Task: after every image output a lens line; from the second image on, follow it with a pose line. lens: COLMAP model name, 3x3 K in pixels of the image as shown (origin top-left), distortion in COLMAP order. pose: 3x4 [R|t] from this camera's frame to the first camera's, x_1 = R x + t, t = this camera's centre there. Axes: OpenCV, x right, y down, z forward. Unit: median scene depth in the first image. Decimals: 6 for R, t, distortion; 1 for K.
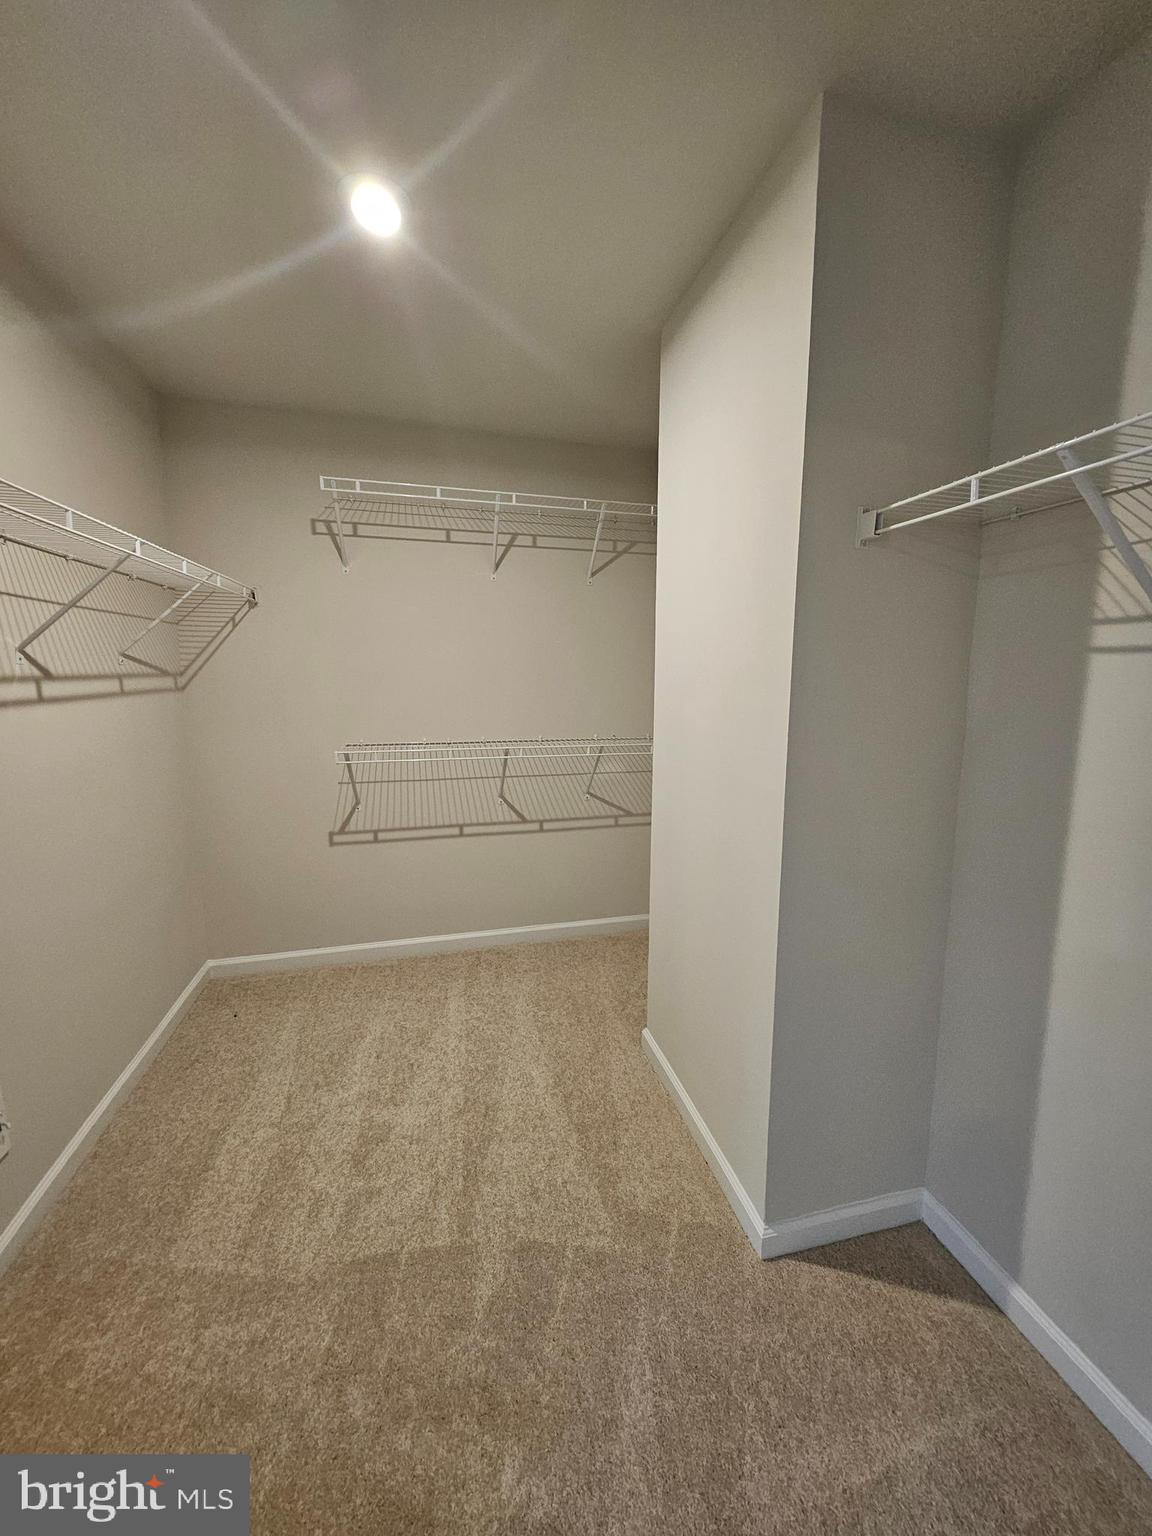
lens RADIAL K [[602.3, 0, 576.4], [0, 602.3, 765.1], [0, 0, 1]] dist [0.000116, 0.001730]
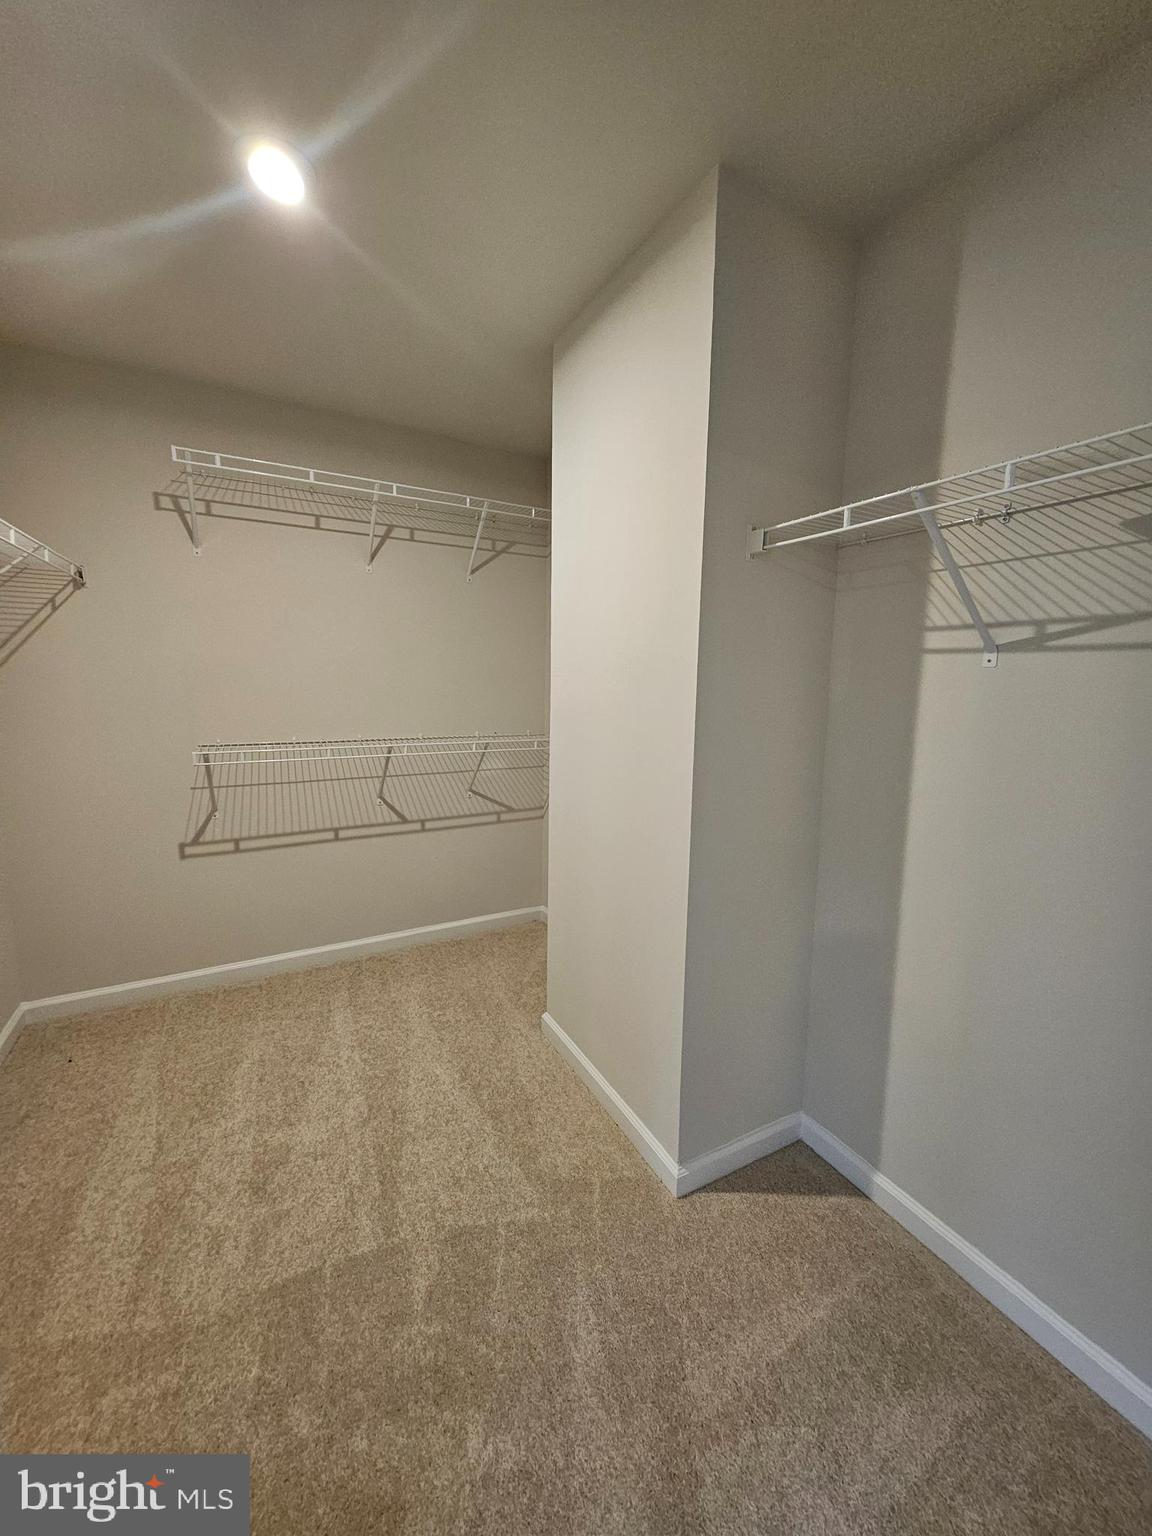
lens RADIAL K [[602.3, 0, 581.5], [0, 602.3, 765.2], [0, 0, 1]] dist [0.000116, 0.001730]
pose [[0.969497, -0.023717, 0.243951, -0.105724], [0.024296, 0.999705, 0.000637, 0.019477], [-0.243894, 0.005309, 0.969787, -0.032547]]
